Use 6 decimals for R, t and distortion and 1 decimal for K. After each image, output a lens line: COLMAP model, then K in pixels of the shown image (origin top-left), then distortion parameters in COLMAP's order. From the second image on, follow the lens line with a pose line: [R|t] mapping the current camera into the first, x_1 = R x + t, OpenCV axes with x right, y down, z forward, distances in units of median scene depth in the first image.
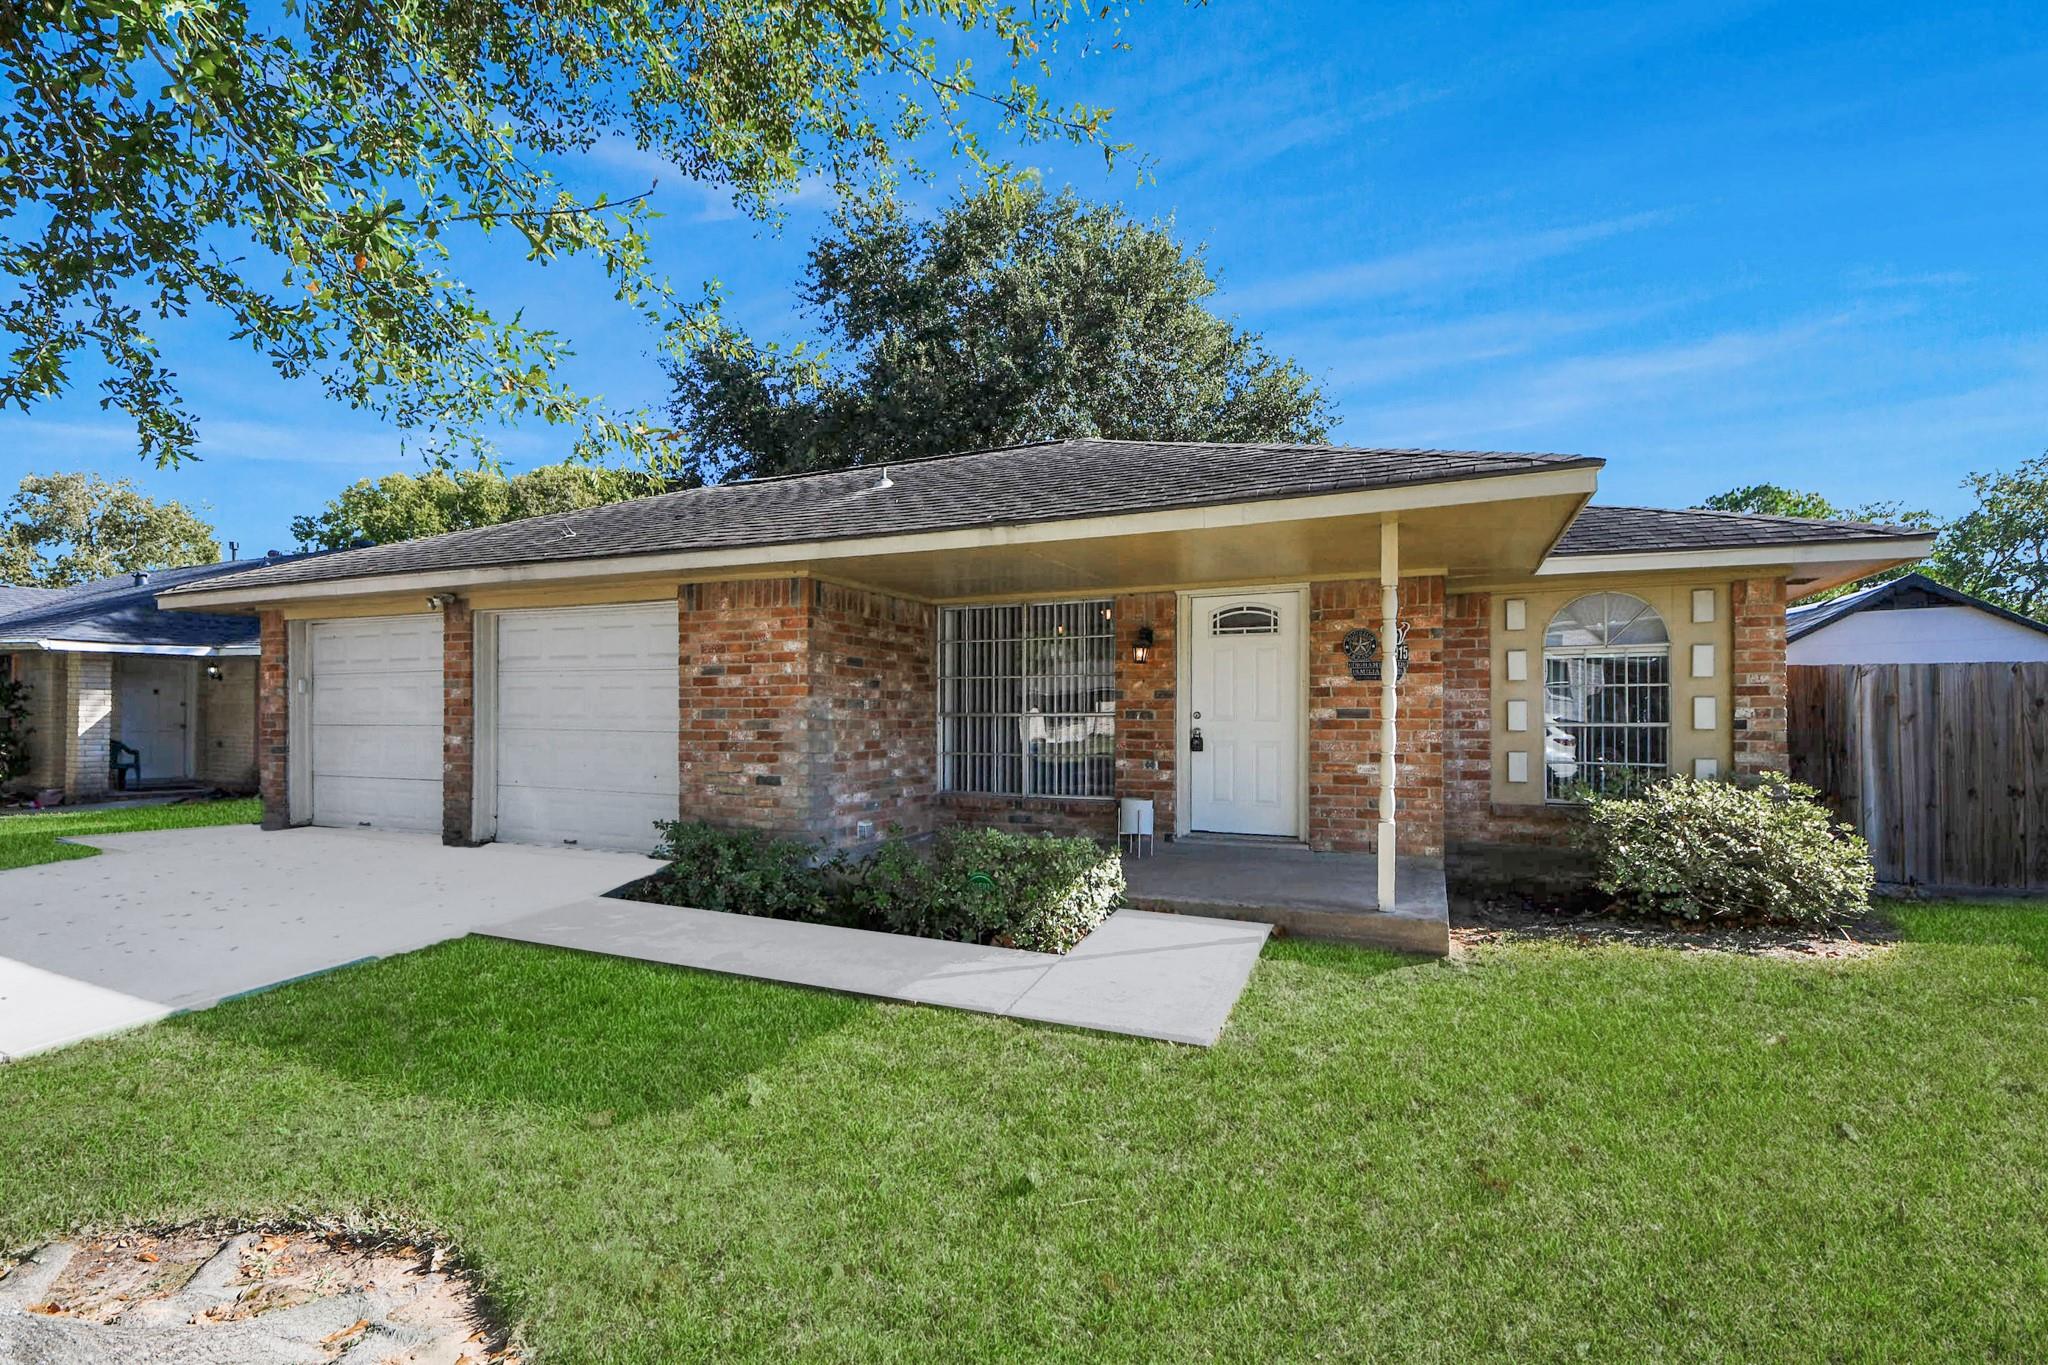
lens RADIAL K [[922.2, 0, 998.6], [0, 922.2, 712.9], [0, 0, 1]] dist [0.008853, -0.000260]
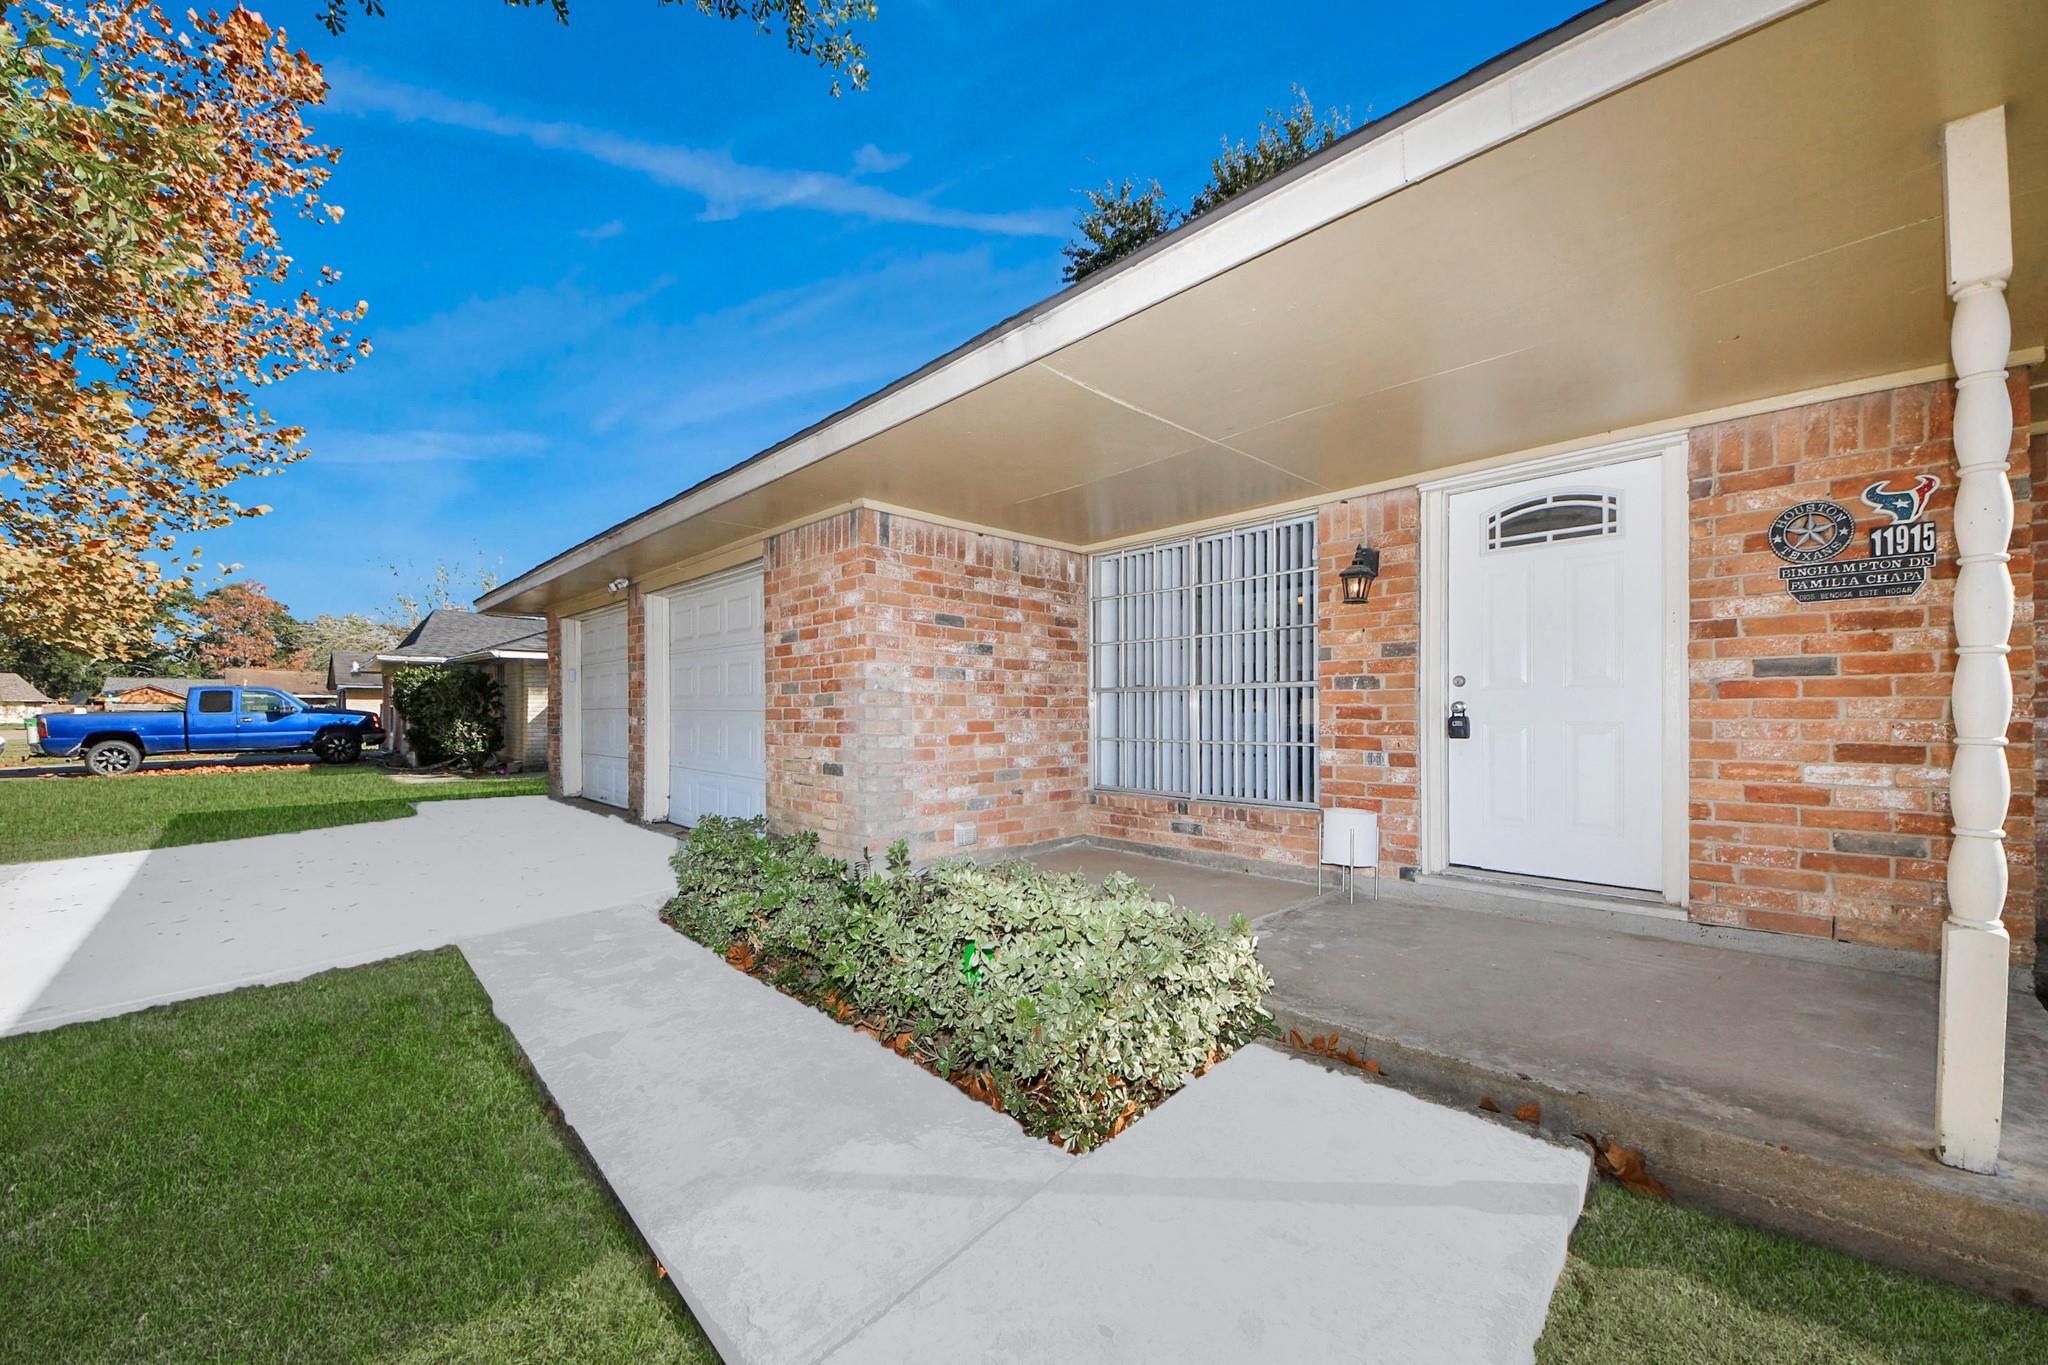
lens RADIAL K [[754.3, 0, 1000.9], [0, 754.3, 713.7], [0, 0, 1]] dist [0.011994, -0.007742]
pose [[0.928957, -0.003602, -0.370171, 0.123322], [0.005943, 0.999969, 0.005184, 0.021396], [0.370141, -0.007016, 0.928949, 0.427117]]
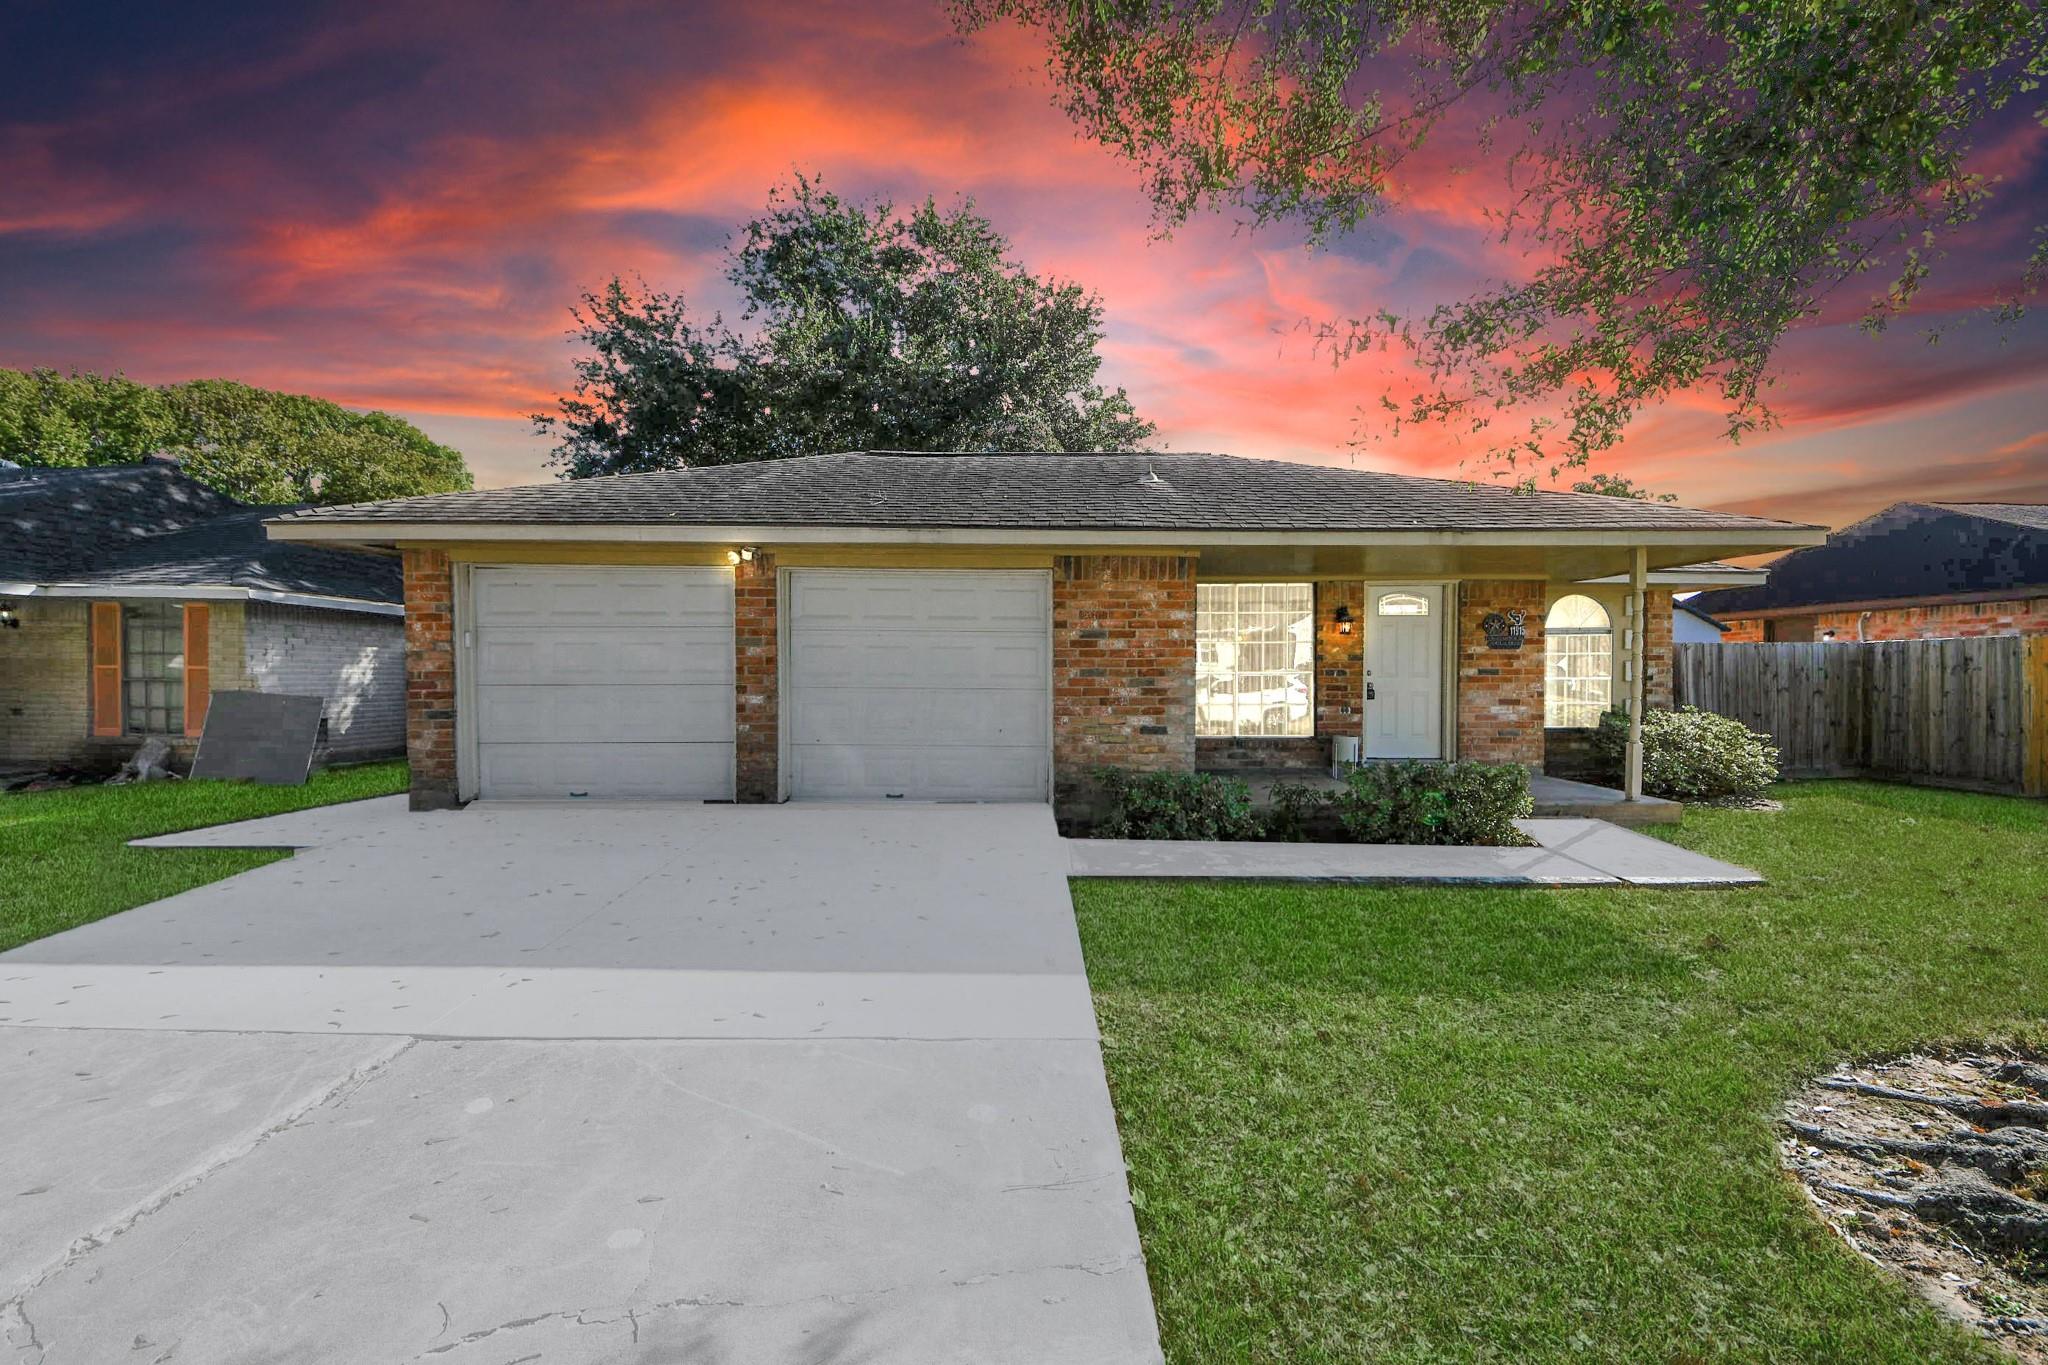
lens RADIAL K [[776.3, 0, 1021.4], [0, 776.3, 681.0], [0, 0, 1]] dist [0.010482, -0.000585]
pose [[0.914876, -0.005817, 0.403694, -0.763740], [-0.000525, 0.999878, 0.015598, -0.003575], [-0.403735, -0.014482, 0.914761, 0.166657]]
